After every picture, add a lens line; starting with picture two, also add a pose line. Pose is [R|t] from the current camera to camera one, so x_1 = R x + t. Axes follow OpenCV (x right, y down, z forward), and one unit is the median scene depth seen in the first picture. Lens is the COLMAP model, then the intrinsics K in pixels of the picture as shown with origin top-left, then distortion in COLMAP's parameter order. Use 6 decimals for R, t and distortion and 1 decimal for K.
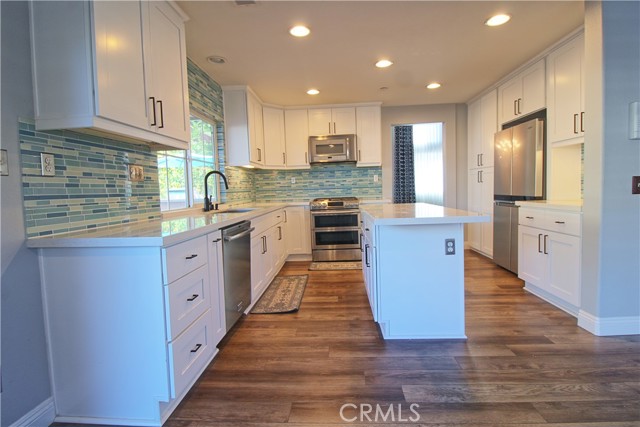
lens RADIAL K [[308.1, 0, 323.4], [0, 308.1, 205.6], [0, 0, 1]] dist [-0.005273, -0.006681]
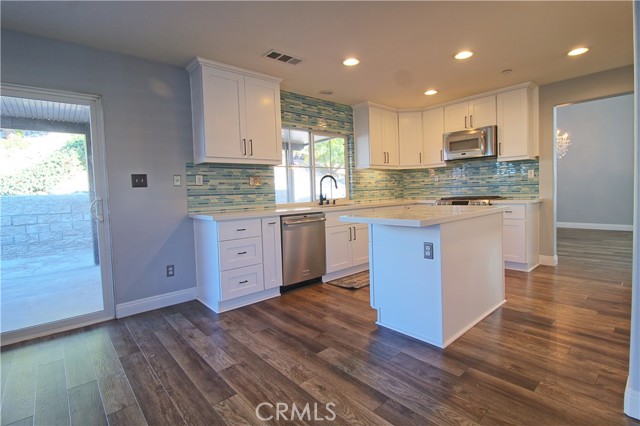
lens RADIAL K [[308.1, 0, 325.3], [0, 308.1, 204.9], [0, 0, 1]] dist [-0.005273, -0.006681]
pose [[0.705705, 0.041025, -0.707317, 0.600194], [-0.028718, 0.999158, 0.029299, -0.022466], [0.707924, -0.000363, 0.706289, 0.044446]]
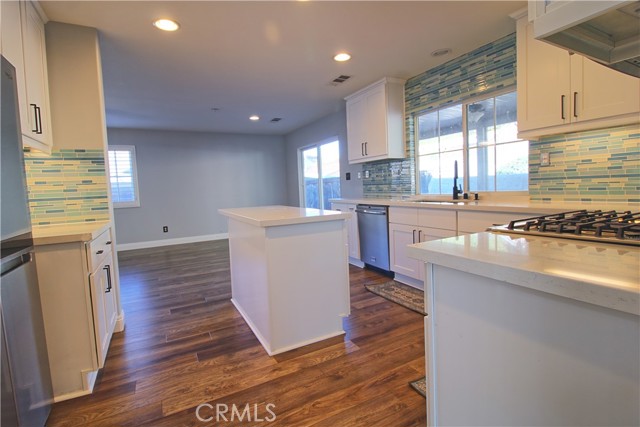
lens RADIAL K [[308.1, 0, 322.1], [0, 308.1, 208.7], [0, 0, 1]] dist [-0.005273, -0.006681]
pose [[-0.850833, 0.100981, -0.515641, 0.551026], [0.036327, 0.990316, 0.133998, -0.106367], [0.524178, 0.095278, -0.846262, 1.644604]]
